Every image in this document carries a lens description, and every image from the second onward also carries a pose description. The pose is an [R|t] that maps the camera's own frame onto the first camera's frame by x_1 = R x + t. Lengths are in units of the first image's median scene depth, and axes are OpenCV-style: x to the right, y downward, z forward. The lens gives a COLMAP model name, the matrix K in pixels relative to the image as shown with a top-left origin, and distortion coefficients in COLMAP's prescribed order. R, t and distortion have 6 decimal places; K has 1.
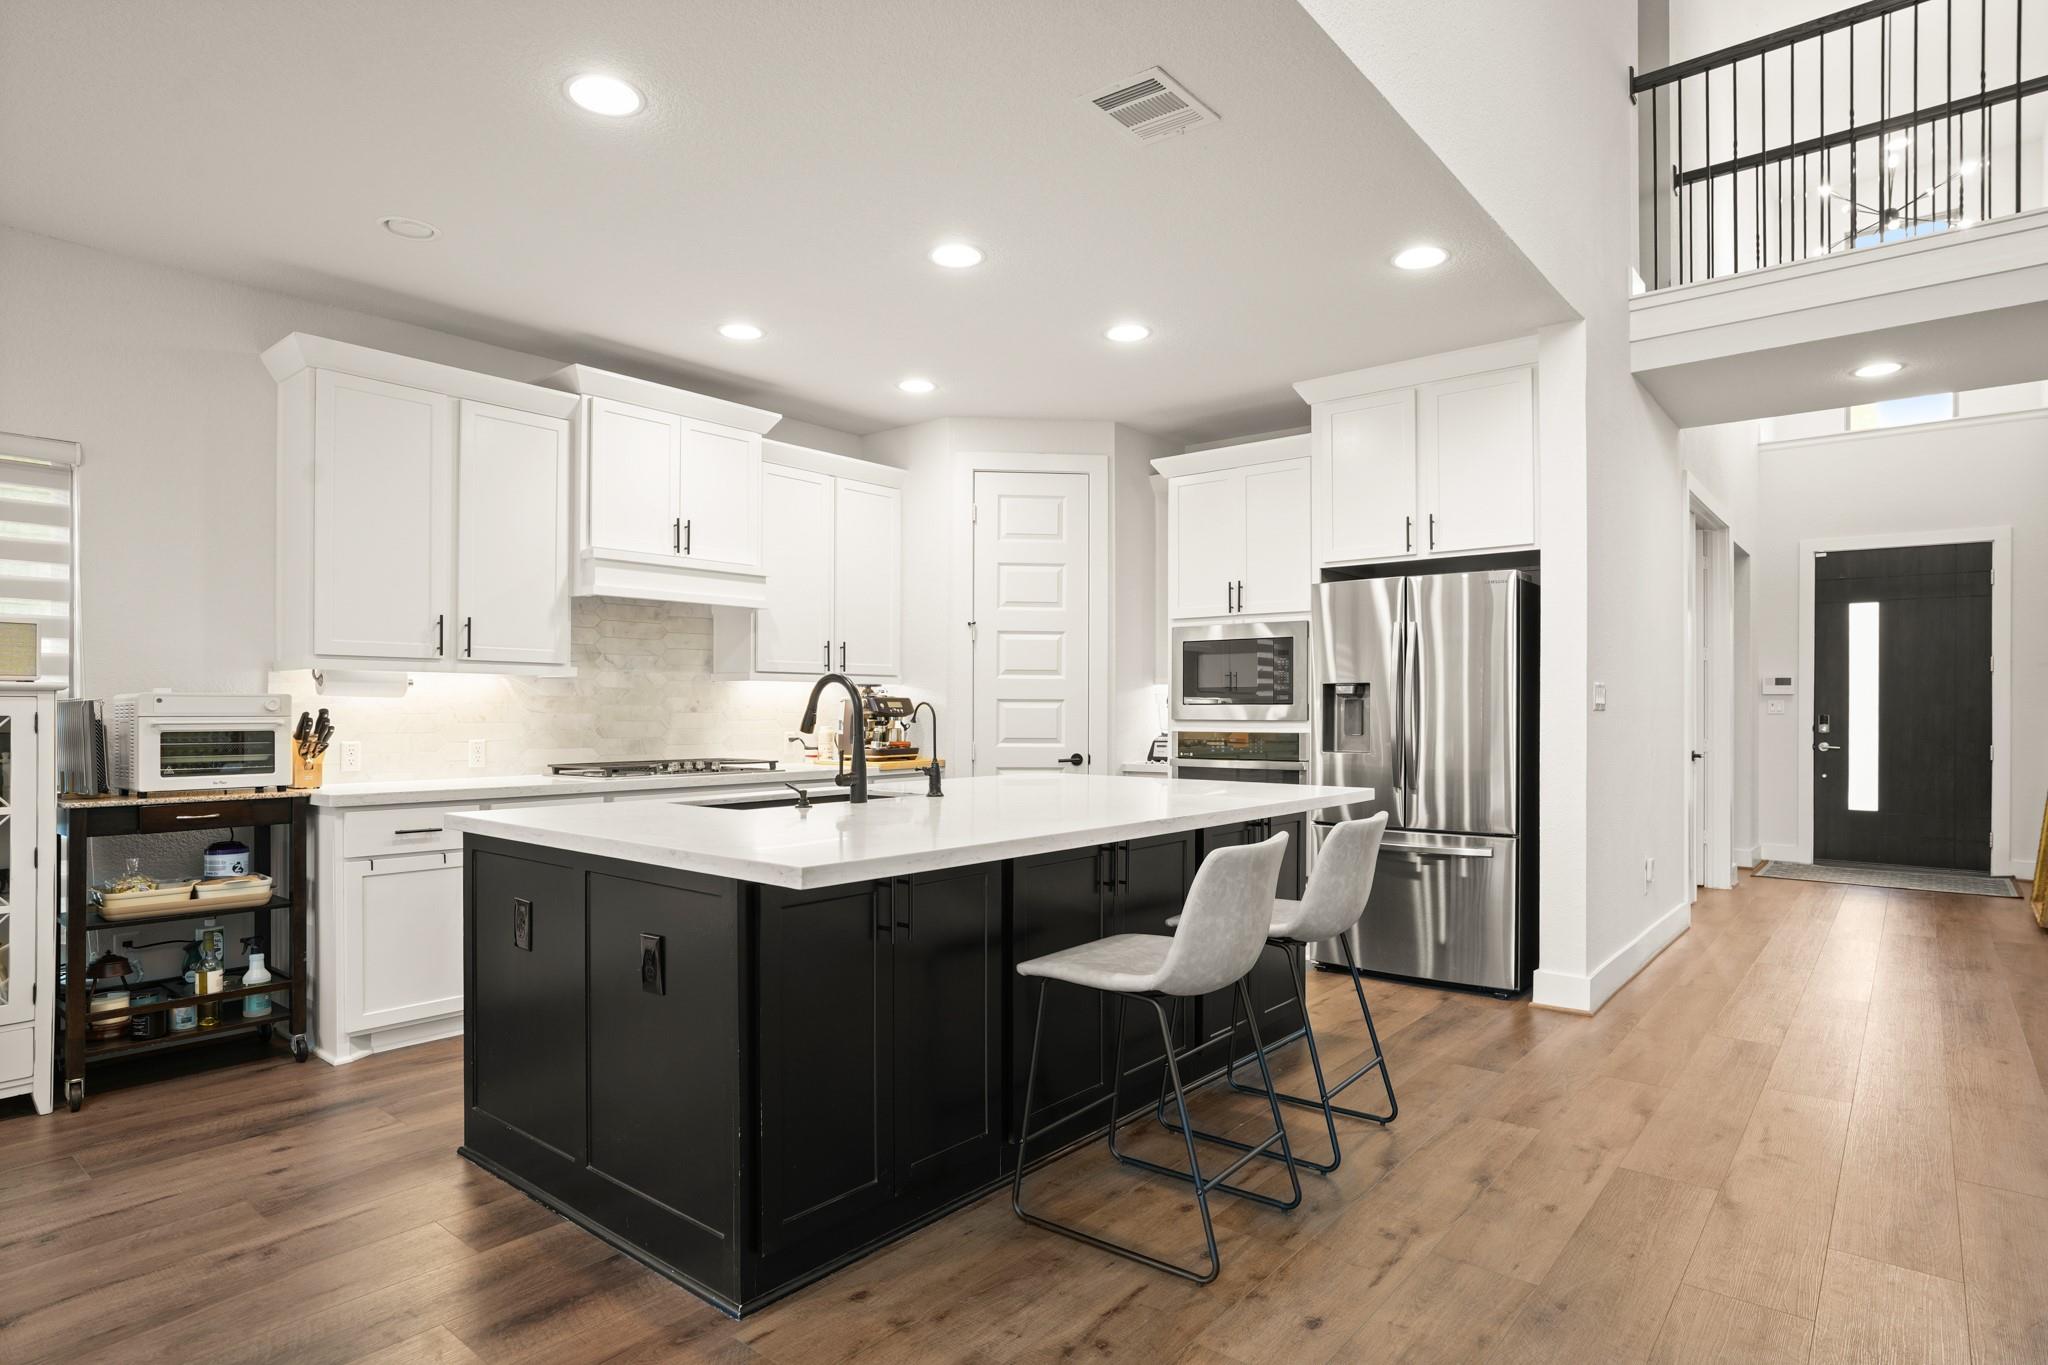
lens RADIAL K [[1103.5, 0, 1030.8], [0, 1103.5, 698.1], [0, 0, 1]] dist [-0.022114, 0.007231]
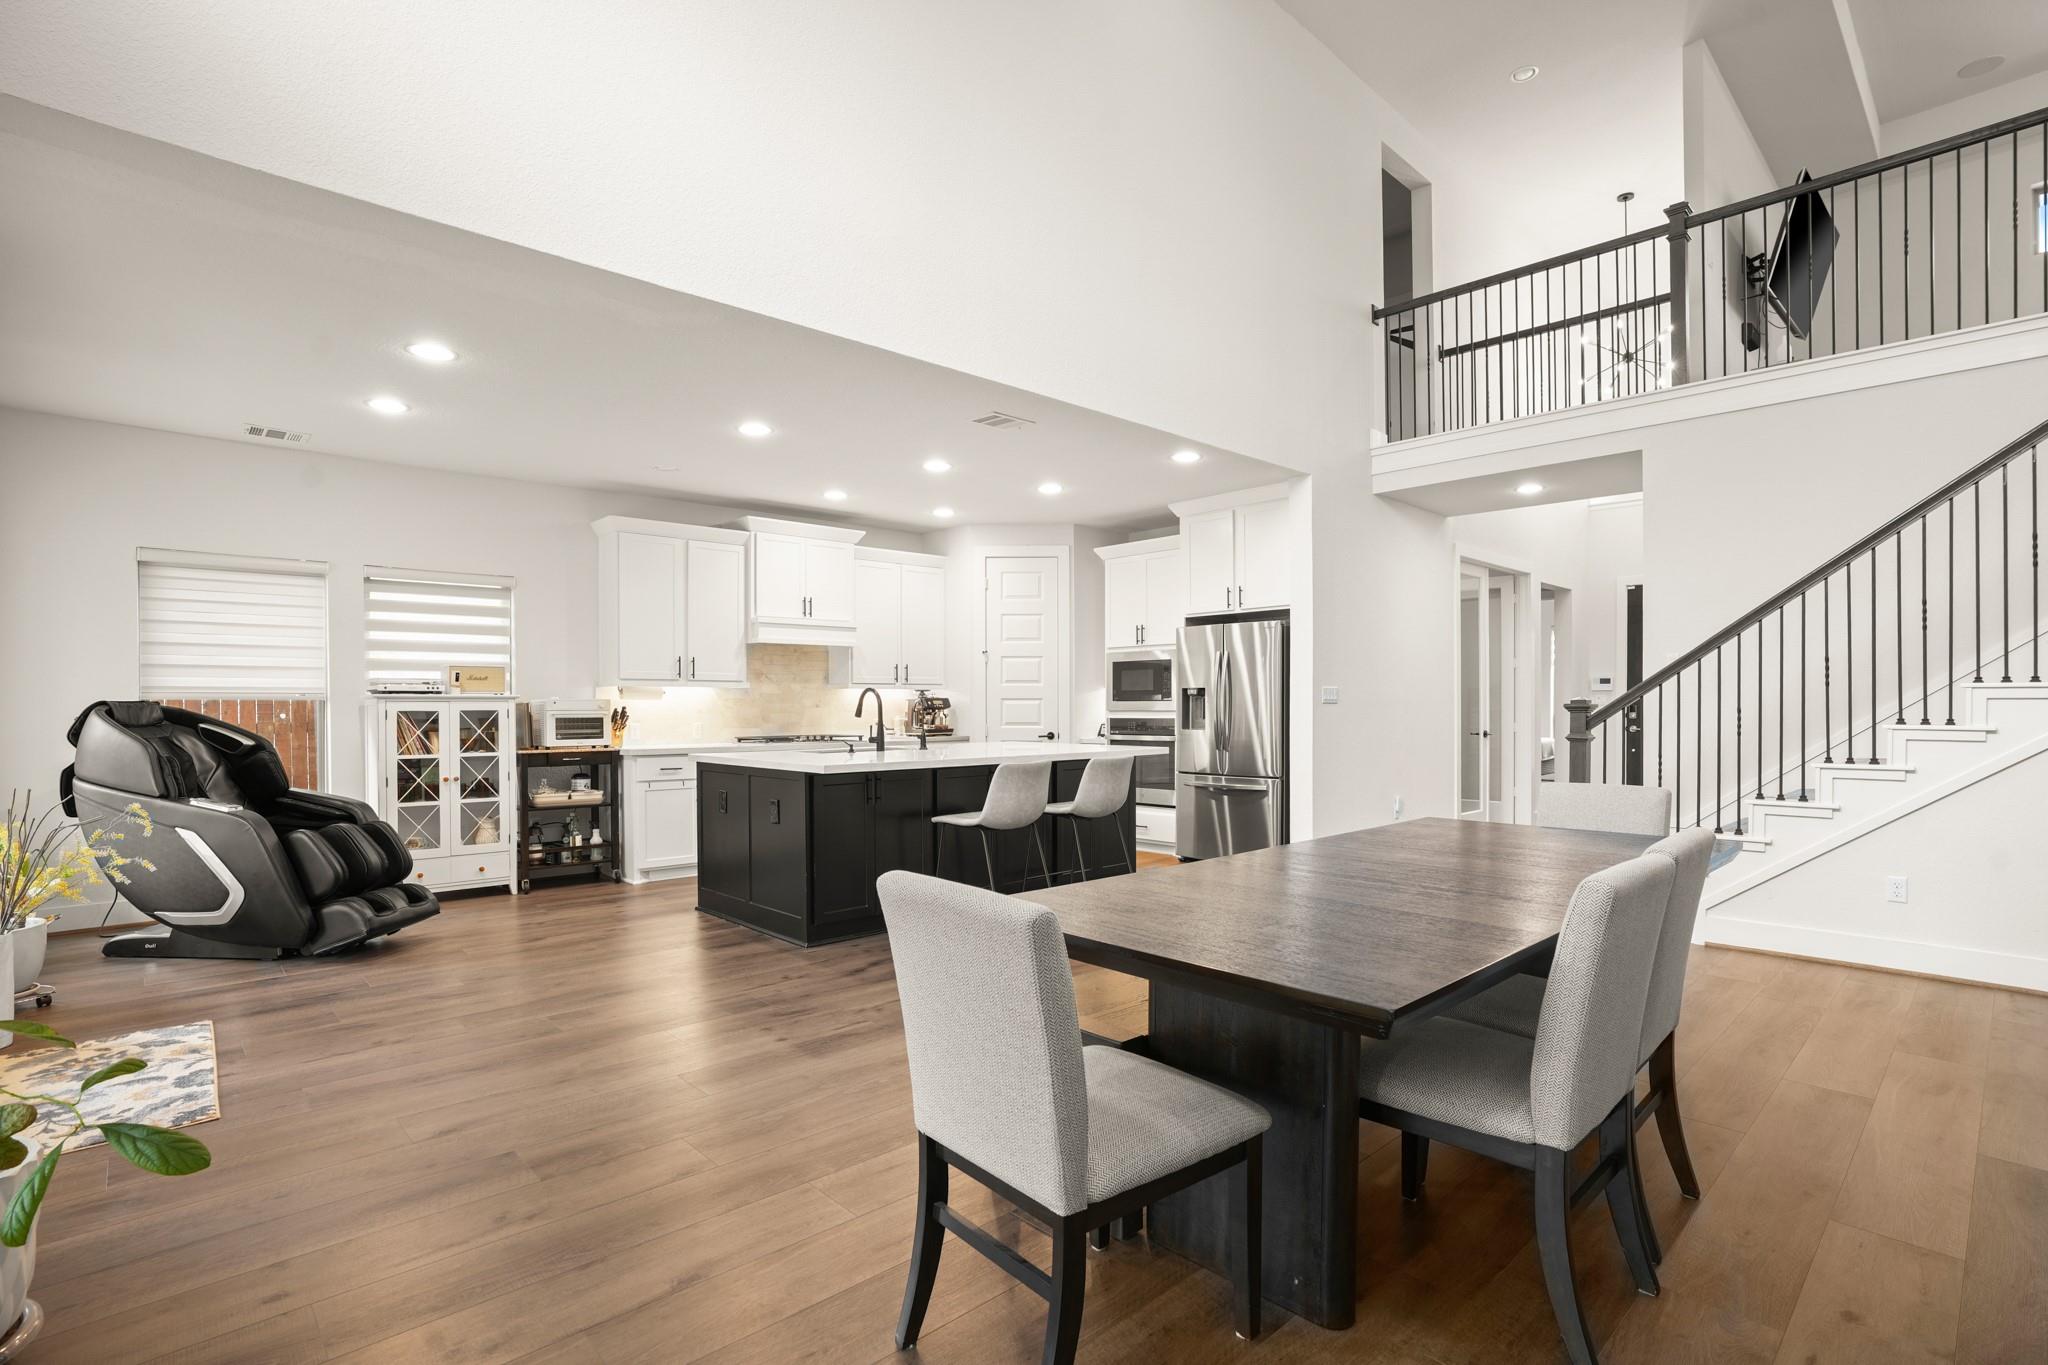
lens RADIAL K [[994.7, 0, 1031.0], [0, 994.7, 697.8], [0, 0, 1]] dist [-0.026203, 0.004515]
pose [[0.991887, -0.006166, -0.126977, 0.270384], [0.006641, 0.999972, 0.003324, -0.006252], [0.126953, -0.004140, 0.991900, -0.599009]]
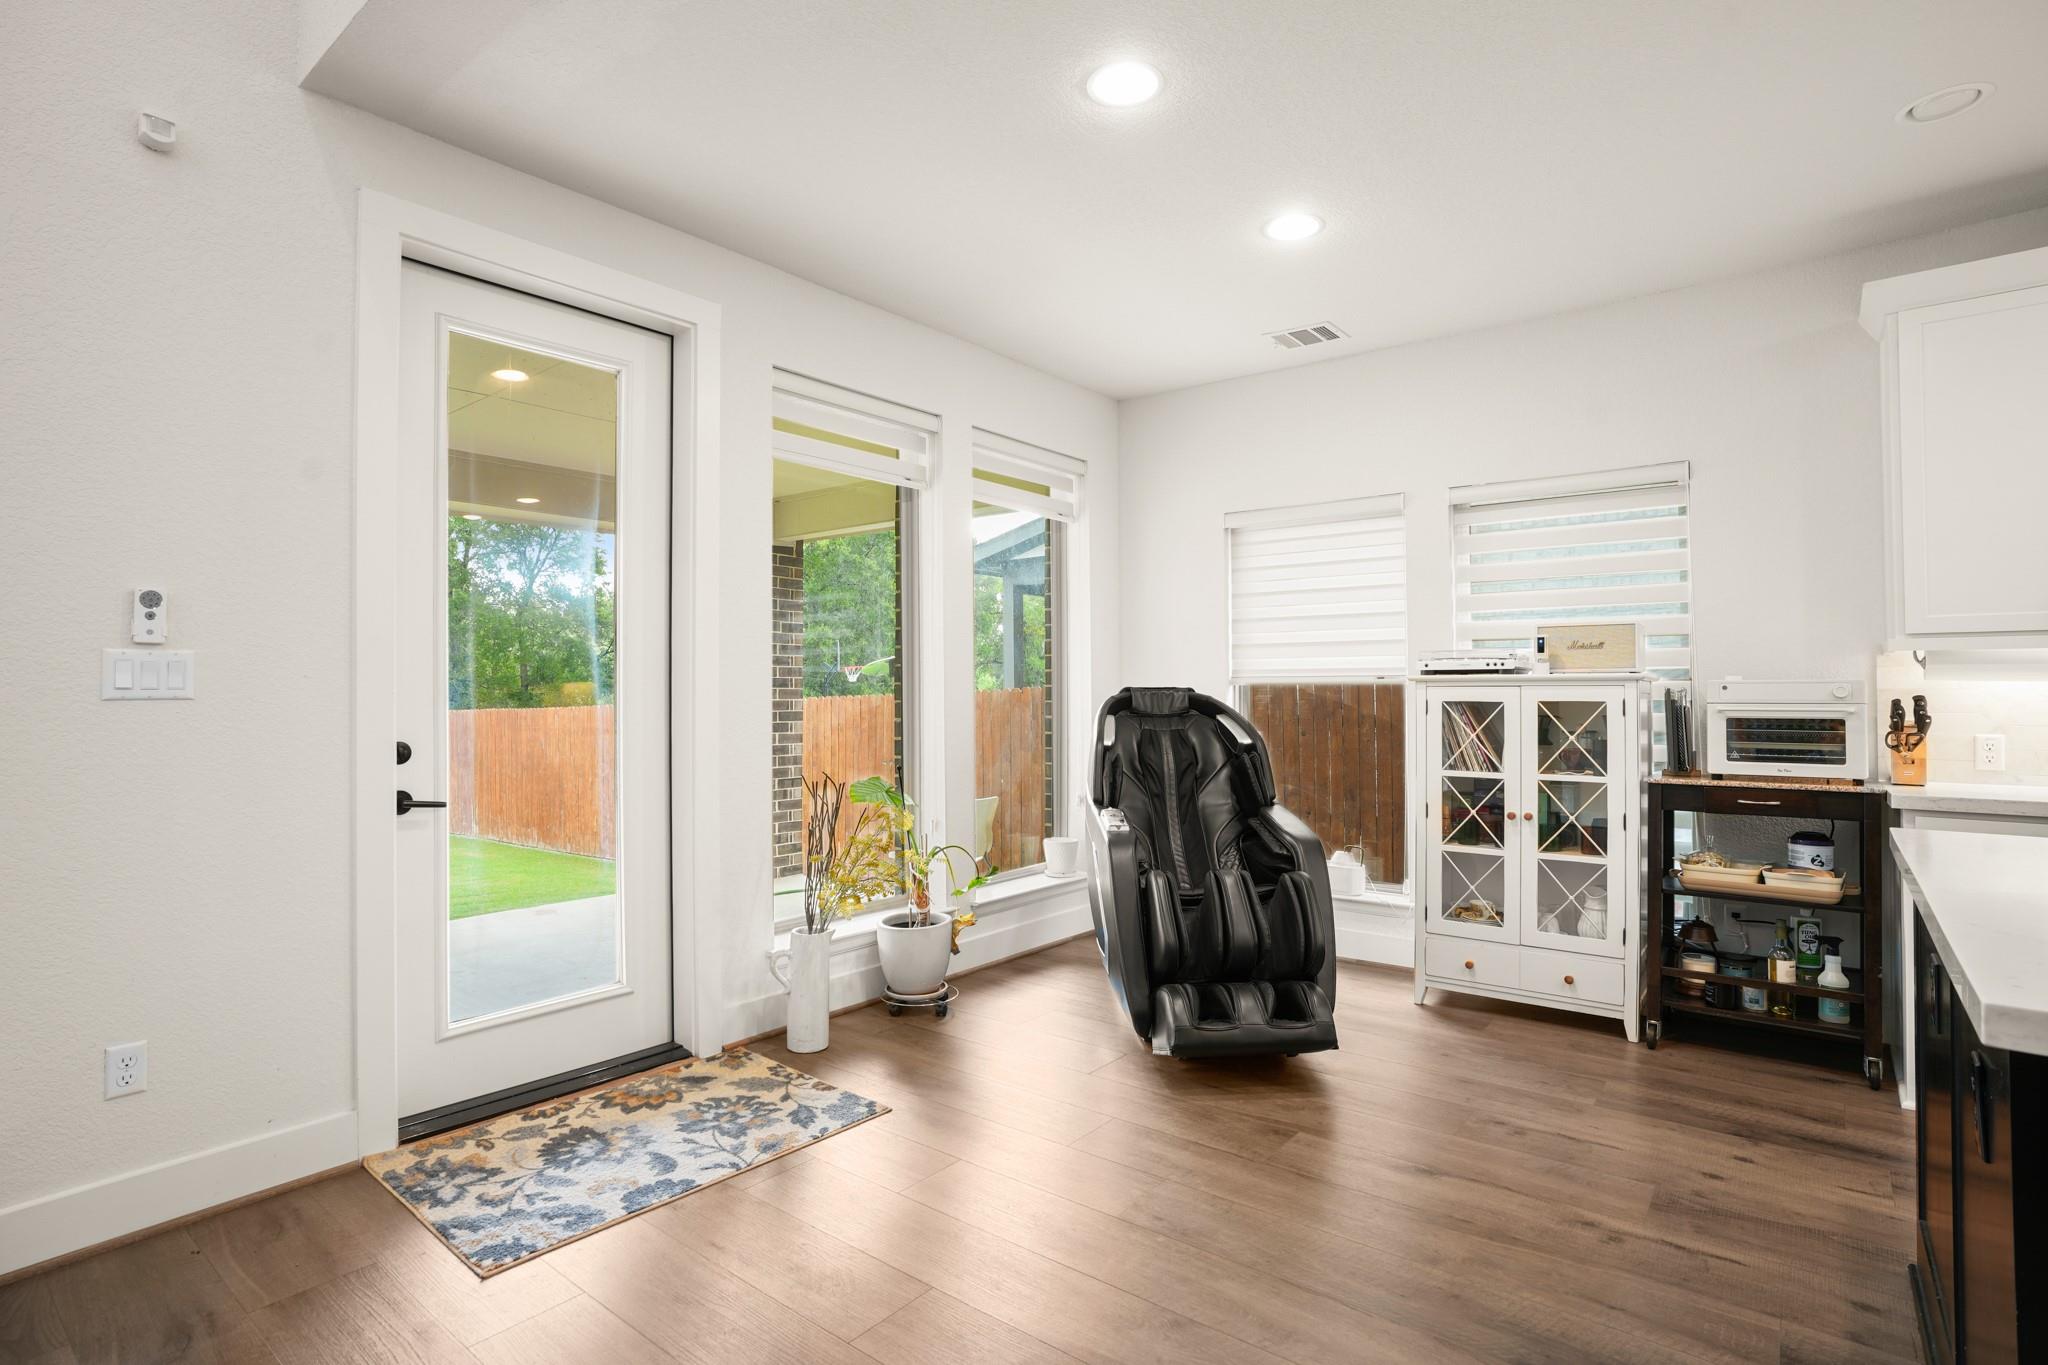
lens RADIAL K [[994.7, 0, 1024.3], [0, 994.7, 683.1], [0, 0, 1]] dist [-0.026203, 0.004515]
pose [[0.014685, -0.013104, -0.999806, 0.109326], [0.010021, 0.999866, -0.012958, 0.002424], [0.999842, -0.009829, 0.014814, 0.248703]]
